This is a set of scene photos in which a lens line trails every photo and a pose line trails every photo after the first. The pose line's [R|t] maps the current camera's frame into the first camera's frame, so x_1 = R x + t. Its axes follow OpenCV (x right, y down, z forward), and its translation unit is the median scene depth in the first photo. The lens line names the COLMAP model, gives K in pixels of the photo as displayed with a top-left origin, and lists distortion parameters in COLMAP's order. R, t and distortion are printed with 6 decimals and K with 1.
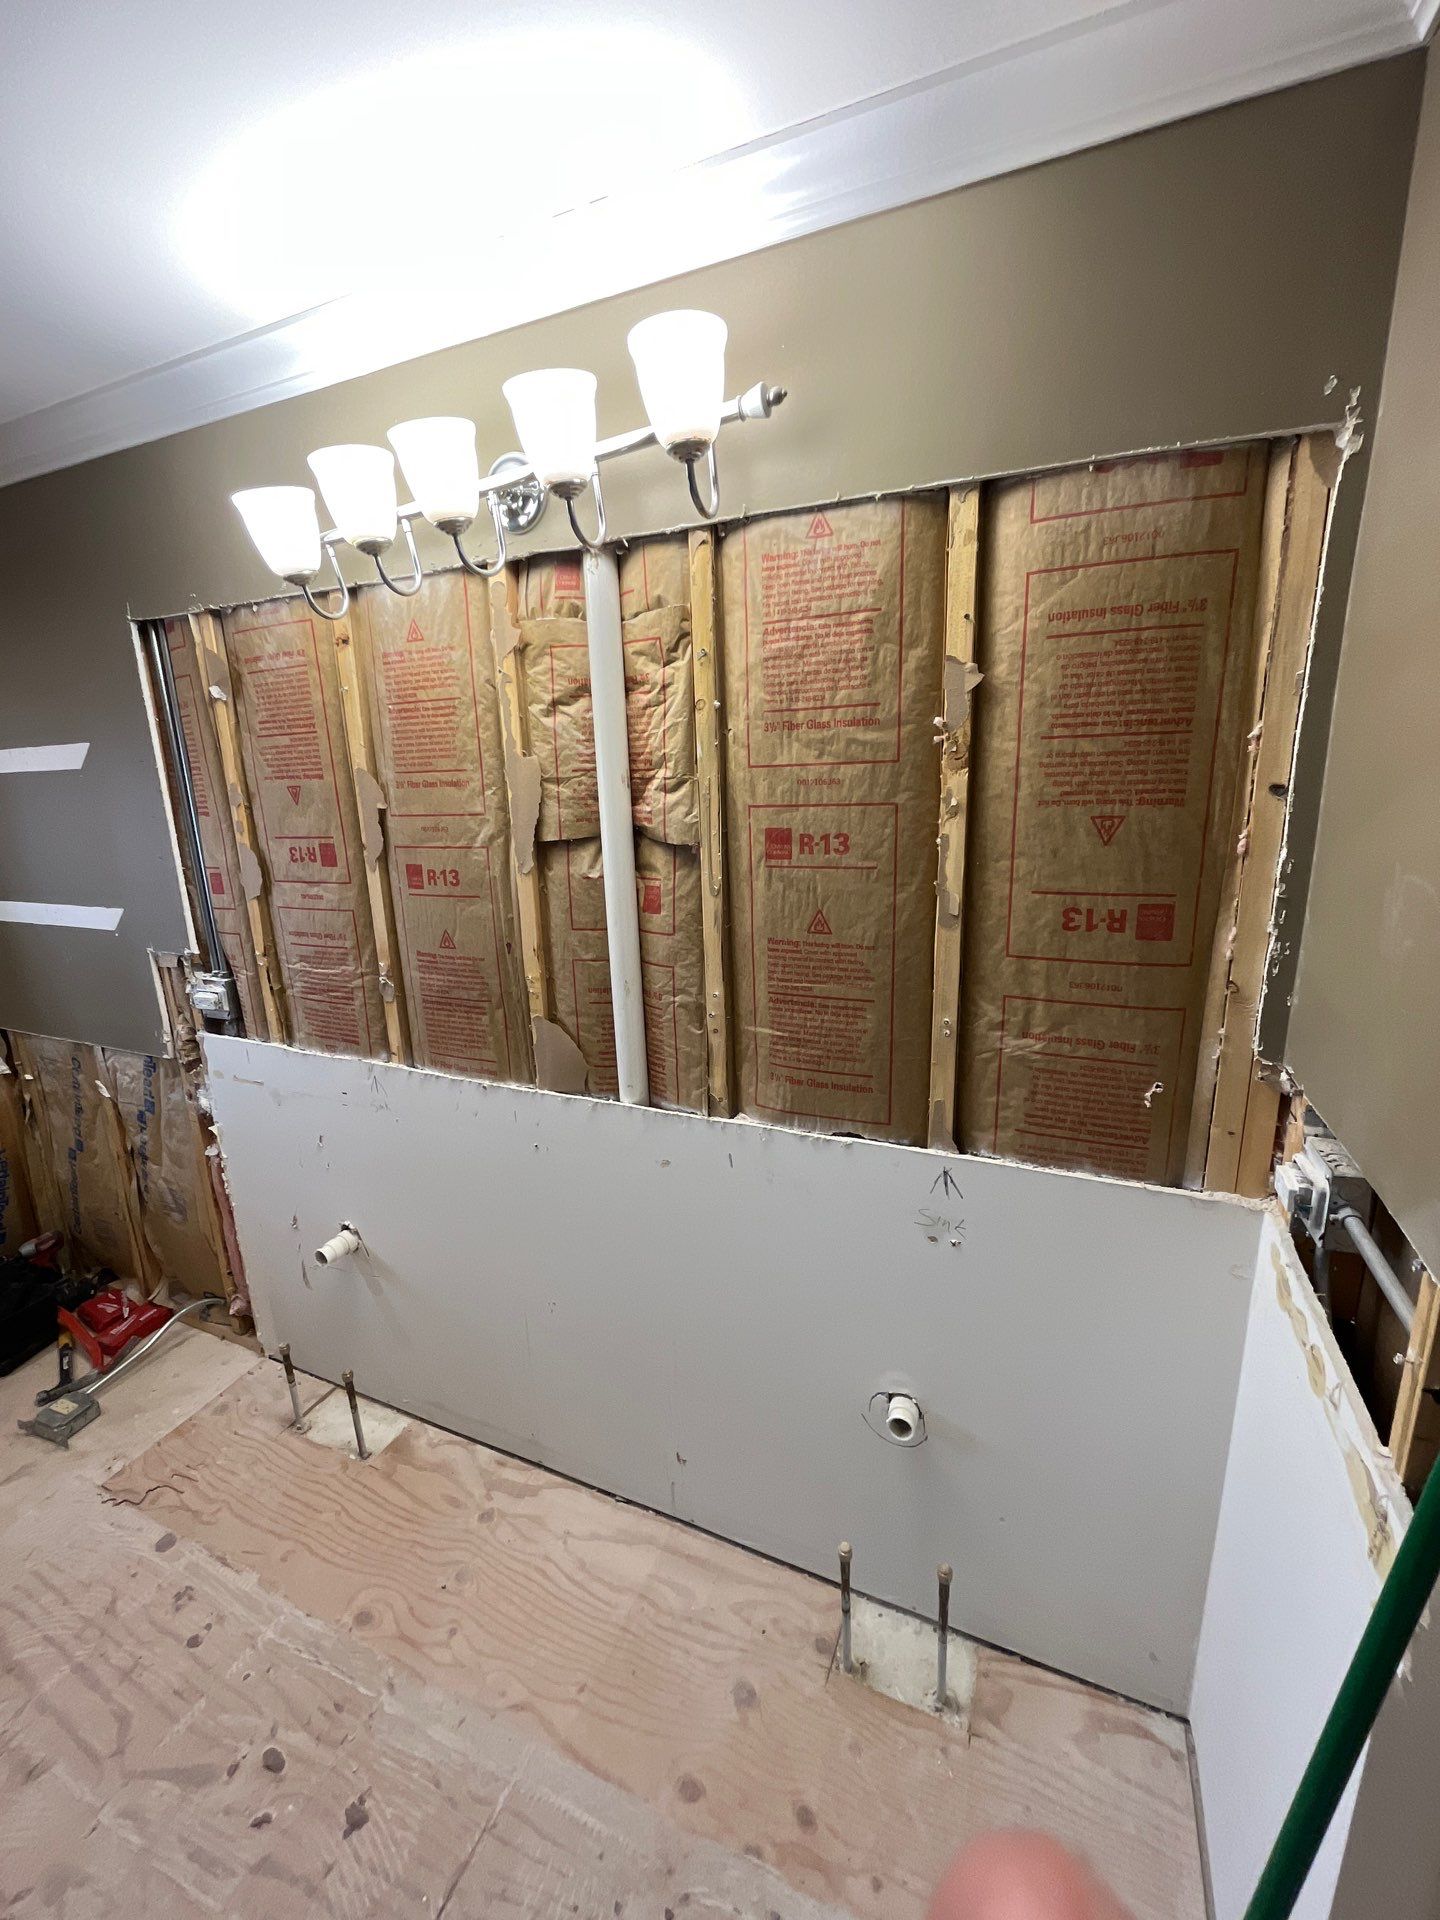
lens RADIAL K [[776.3, 0, 718.9], [0, 776.3, 956.0], [0, 0, 1]] dist [-0.002545, -0.000120]
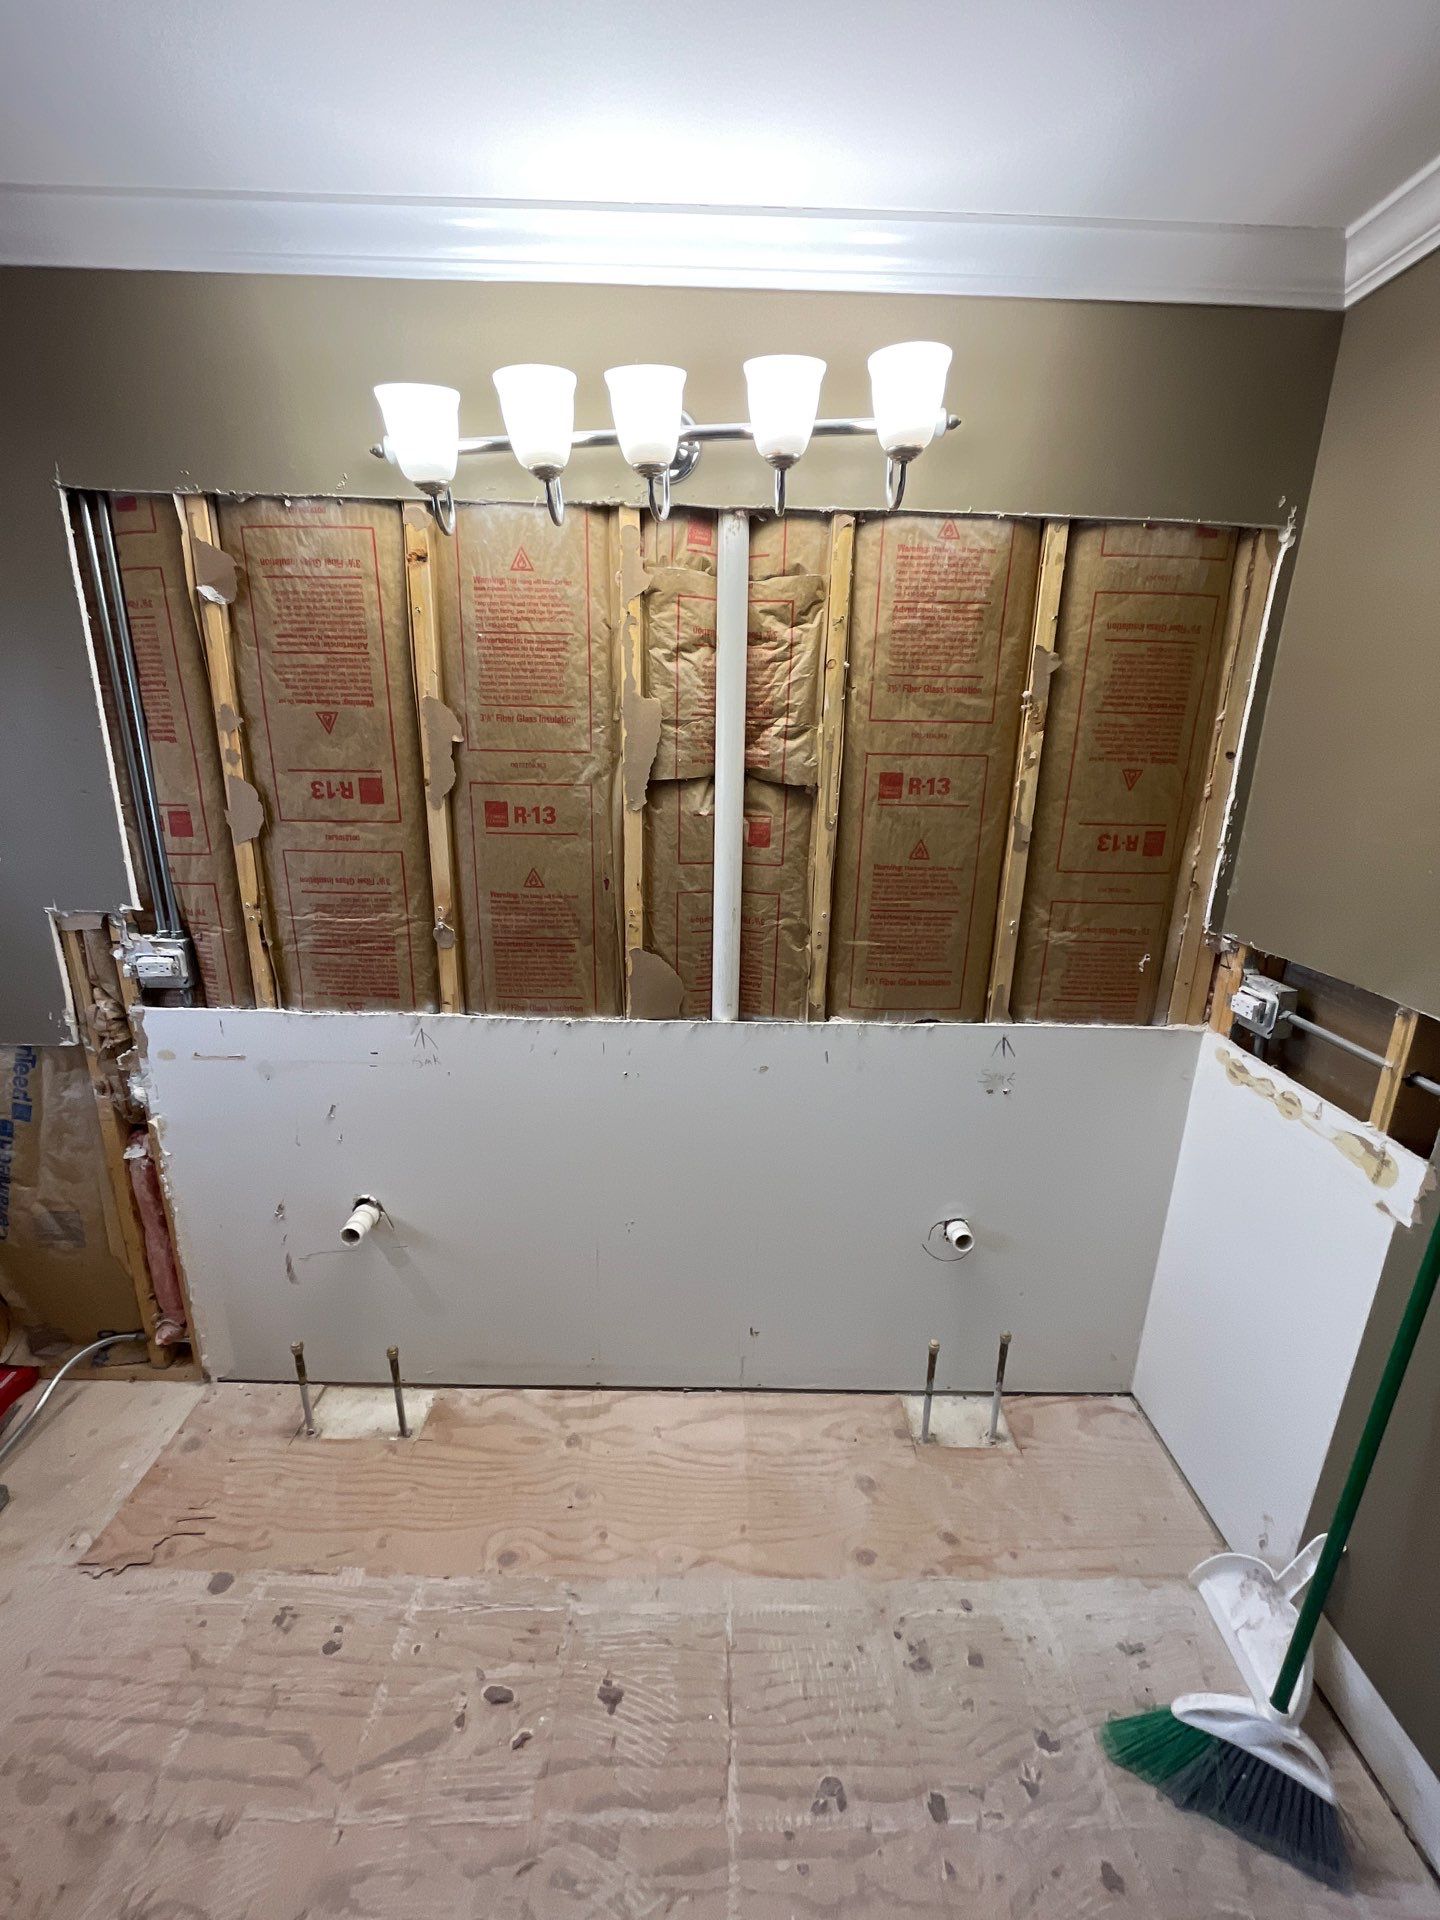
lens RADIAL K [[776.3, 0, 718.9], [0, 776.3, 956.0], [0, 0, 1]] dist [-0.002545, -0.000120]
pose [[0.911220, -0.059847, 0.407549, -0.610844], [0.045719, 0.997970, 0.044326, 0.050478], [-0.409375, -0.021758, 0.912107, -0.008089]]
